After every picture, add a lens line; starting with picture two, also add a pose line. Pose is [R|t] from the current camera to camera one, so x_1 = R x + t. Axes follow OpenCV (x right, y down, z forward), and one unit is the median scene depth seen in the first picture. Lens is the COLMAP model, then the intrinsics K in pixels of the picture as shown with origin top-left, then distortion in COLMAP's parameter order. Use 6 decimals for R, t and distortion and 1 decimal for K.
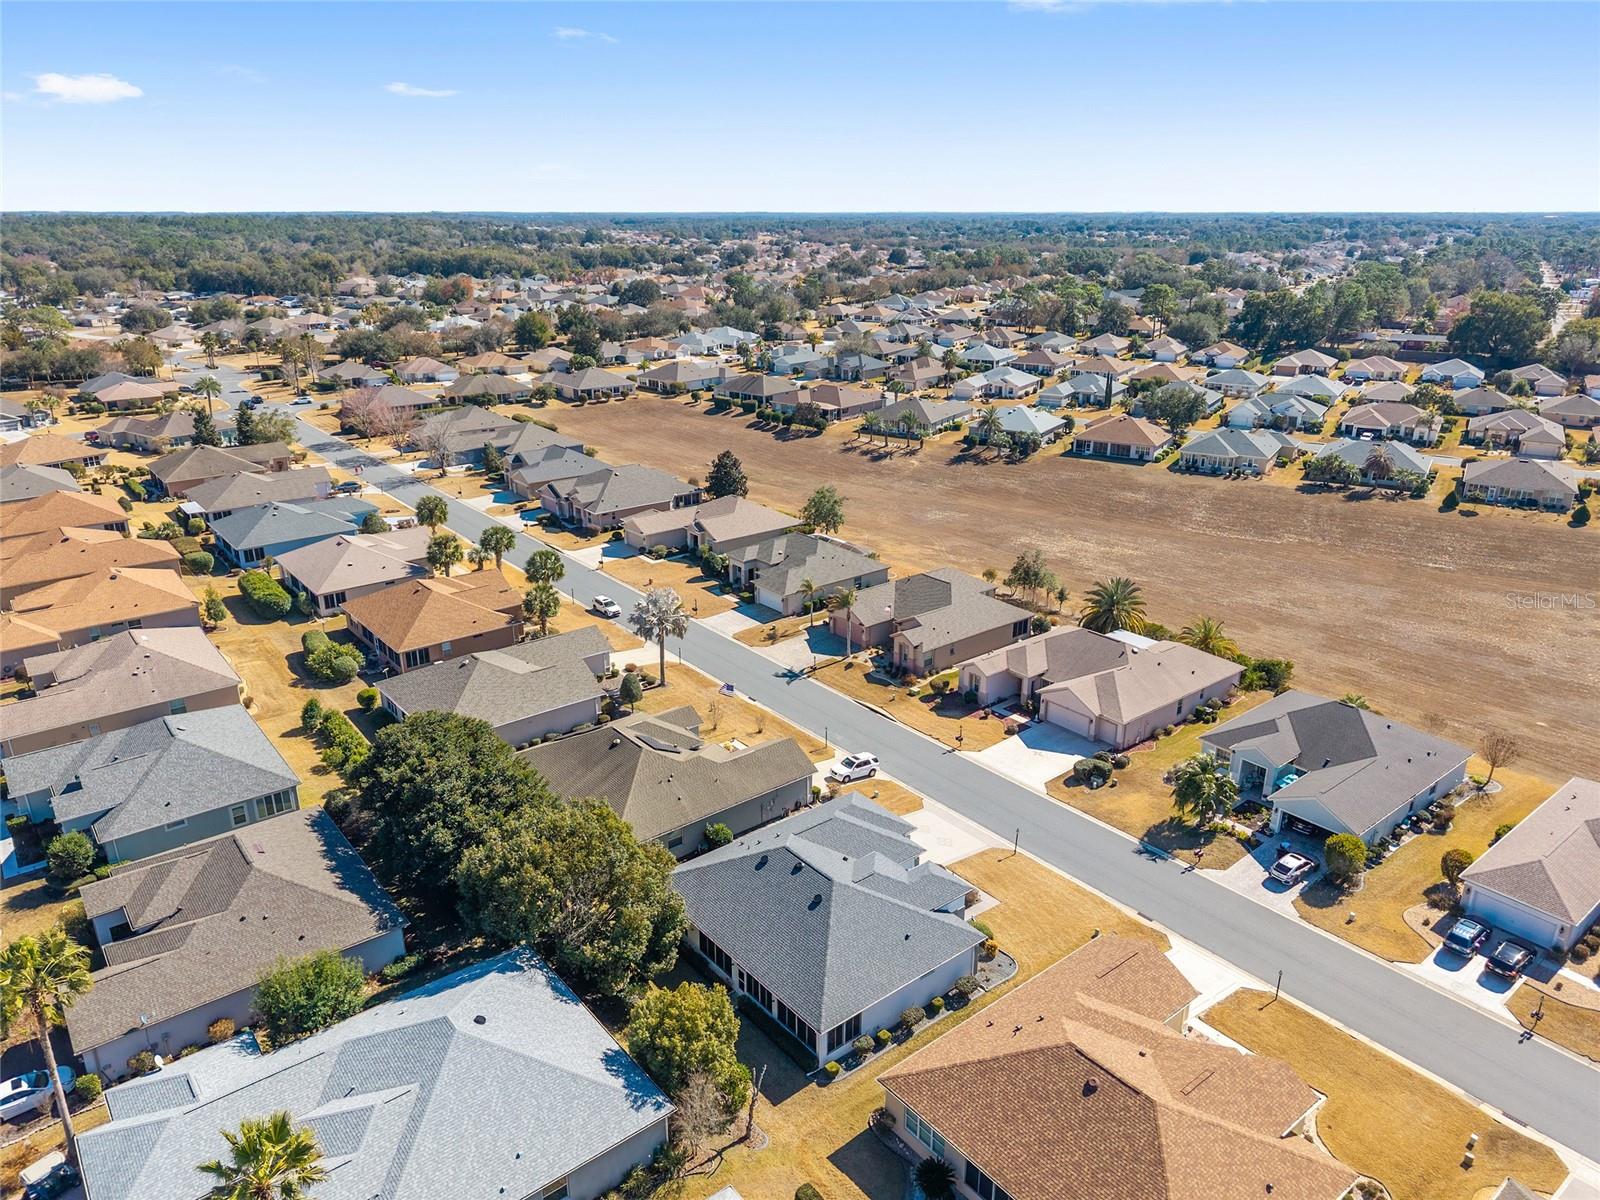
lens RADIAL K [[1079.2, 0, 788.8], [0, 1079.2, 606.0], [0, 0, 1]] dist [0.026209, -0.023468]
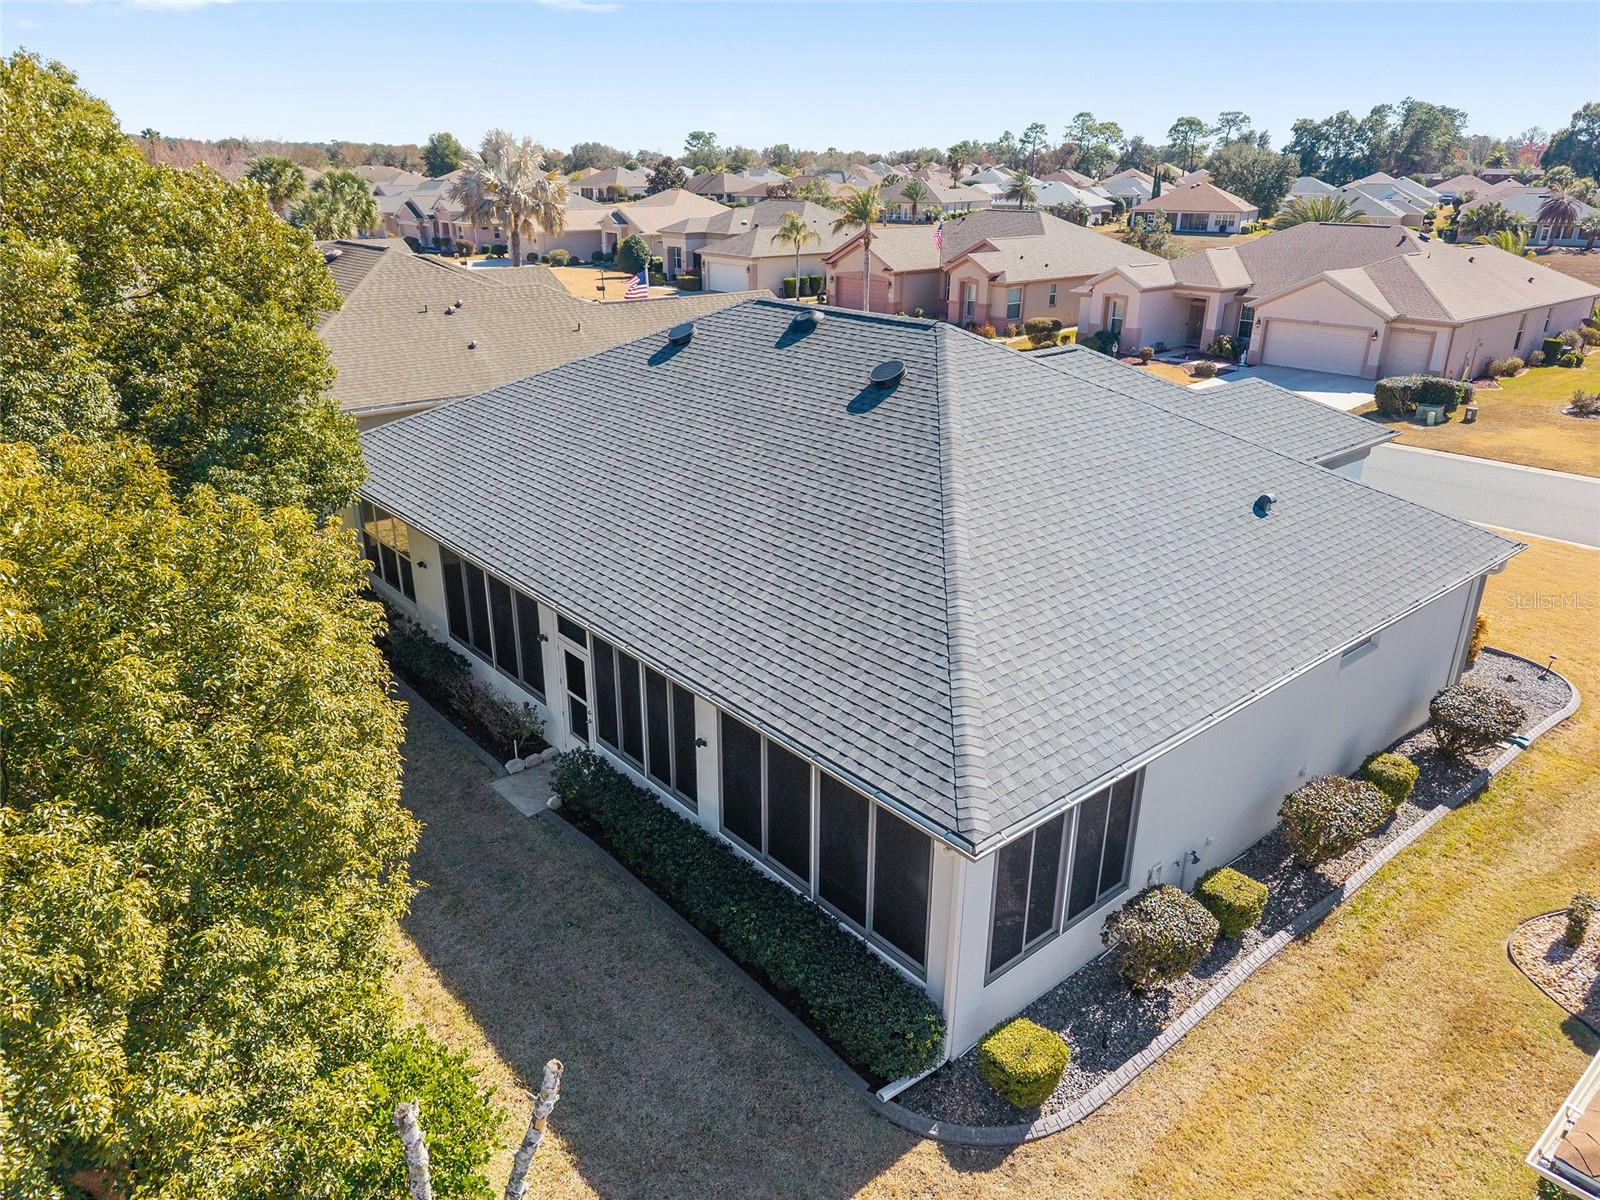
lens RADIAL K [[1079.2, 0, 792.5], [0, 1079.2, 609.3], [0, 0, 1]] dist [0.026209, -0.023468]
pose [[0.999466, -0.005498, 0.032202, -0.001660], [0.004463, 0.999474, 0.032111, 0.176876], [-0.032361, -0.031950, 0.998965, 0.420478]]
